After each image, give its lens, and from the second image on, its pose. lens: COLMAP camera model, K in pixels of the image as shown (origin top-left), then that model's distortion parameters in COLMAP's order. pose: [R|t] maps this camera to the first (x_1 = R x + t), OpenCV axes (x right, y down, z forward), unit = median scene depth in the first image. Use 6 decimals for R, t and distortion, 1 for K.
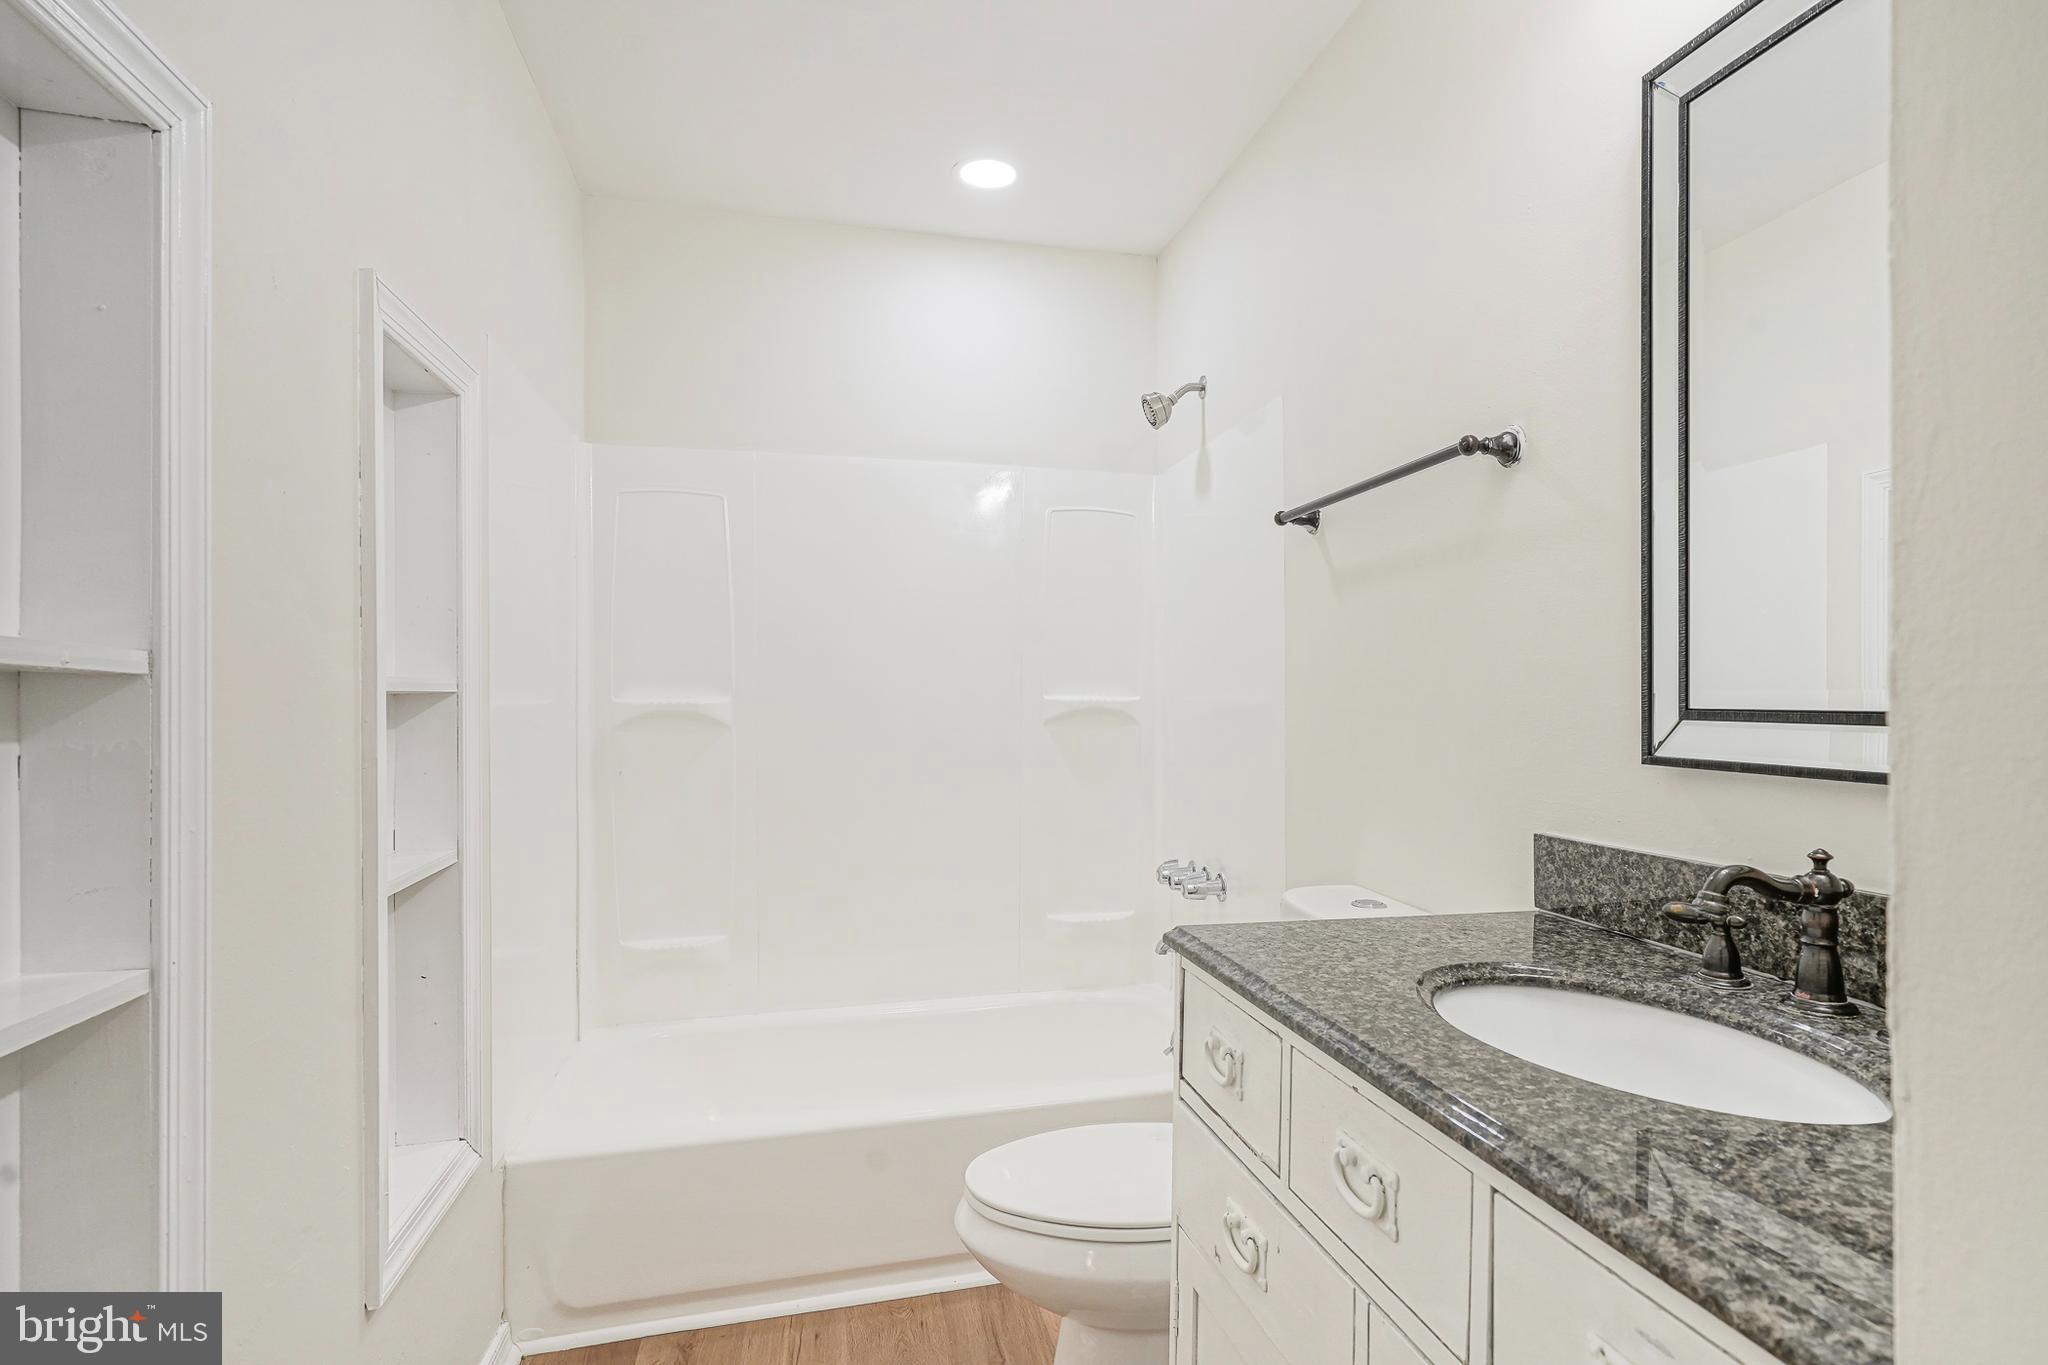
lens RADIAL K [[1058.5, 0, 1107.0], [0, 1058.5, 698.9], [0, 0, 1]] dist [-0.000527, 0.001101]
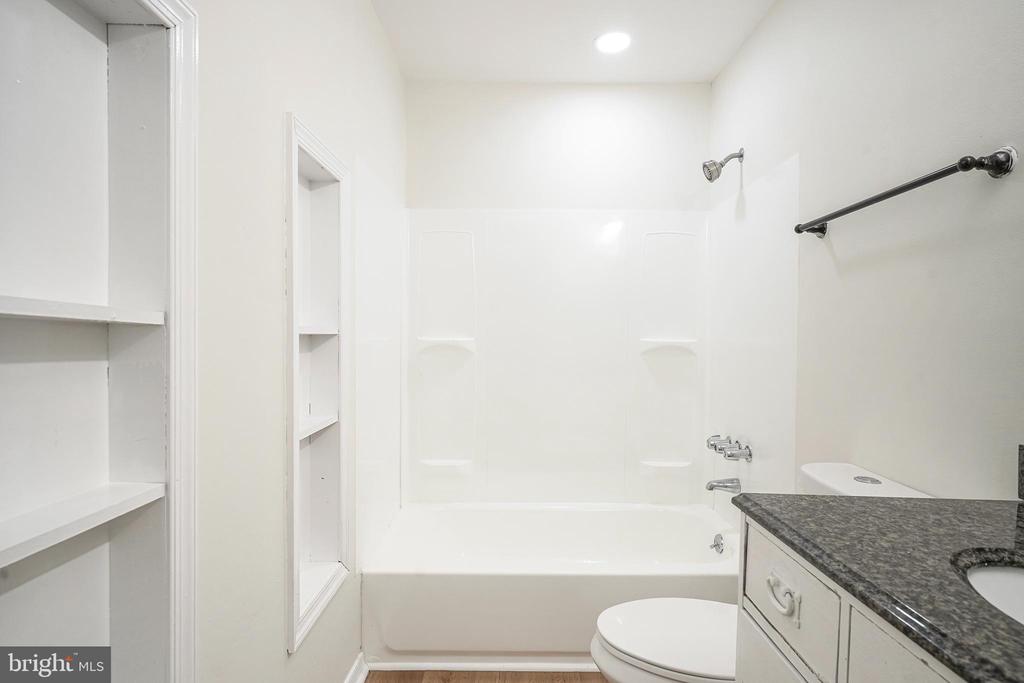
lens RADIAL K [[524.8, 0, 512.0], [0, 524.8, 341.5], [0, 0, 1]] dist [0.000035, 0.000543]
pose [[0.960344, 0.012106, -0.278554, -0.043530], [-0.010400, 0.999917, 0.007599, -0.004782], [0.278623, -0.004400, 0.960390, 0.190952]]
